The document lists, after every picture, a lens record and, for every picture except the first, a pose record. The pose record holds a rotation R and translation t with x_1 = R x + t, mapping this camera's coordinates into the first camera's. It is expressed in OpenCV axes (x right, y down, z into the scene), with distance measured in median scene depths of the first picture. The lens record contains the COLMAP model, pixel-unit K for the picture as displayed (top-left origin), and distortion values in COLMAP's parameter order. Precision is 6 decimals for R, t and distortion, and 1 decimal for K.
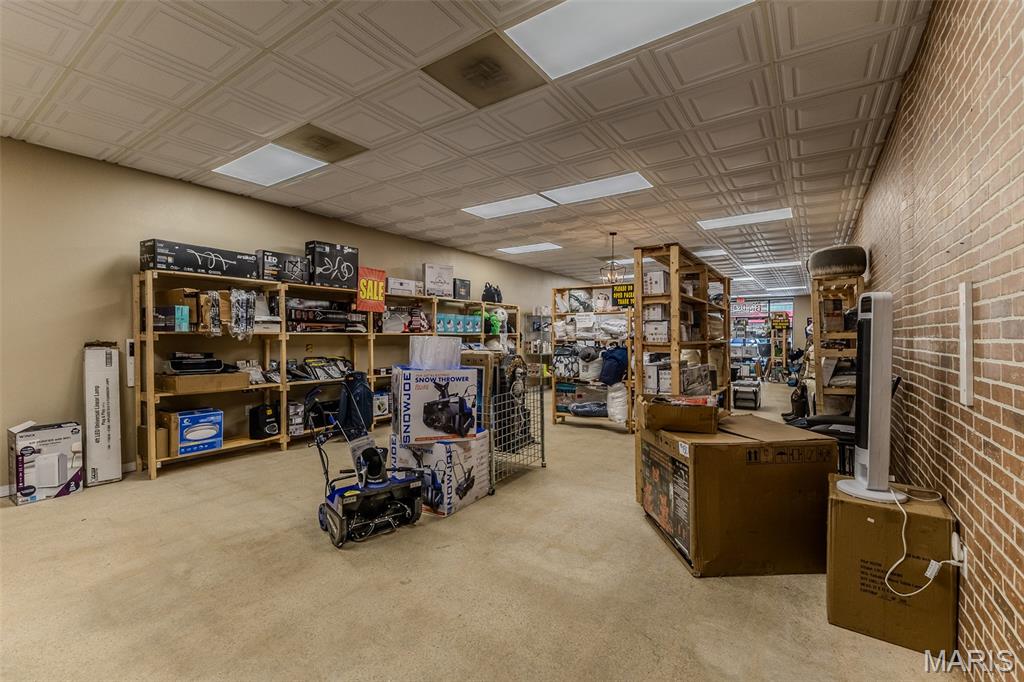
lens RADIAL K [[443.1, 0, 509.8], [0, 443.1, 343.8], [0, 0, 1]] dist [0.017618, -0.001534]
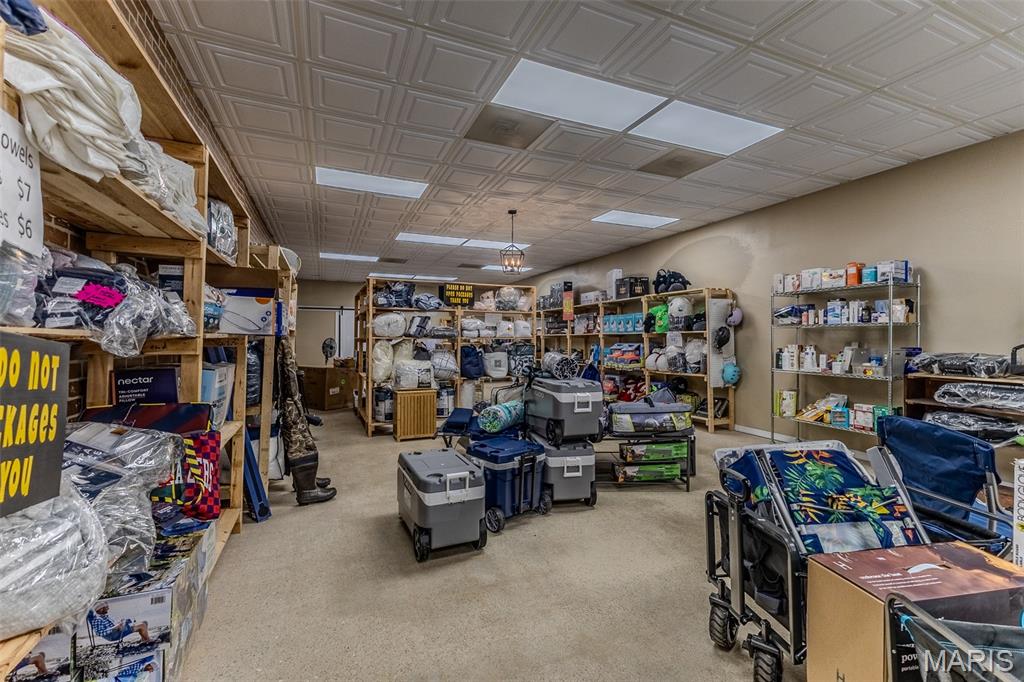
lens RADIAL K [[443.1, 0, 520.7], [0, 443.1, 336.4], [0, 0, 1]] dist [0.017618, -0.001534]
pose [[-0.540160, 0.001177, -0.841562, 0.832952], [-0.005784, 0.999970, 0.005112, -0.019281], [0.841543, 0.007629, -0.540137, 1.333349]]
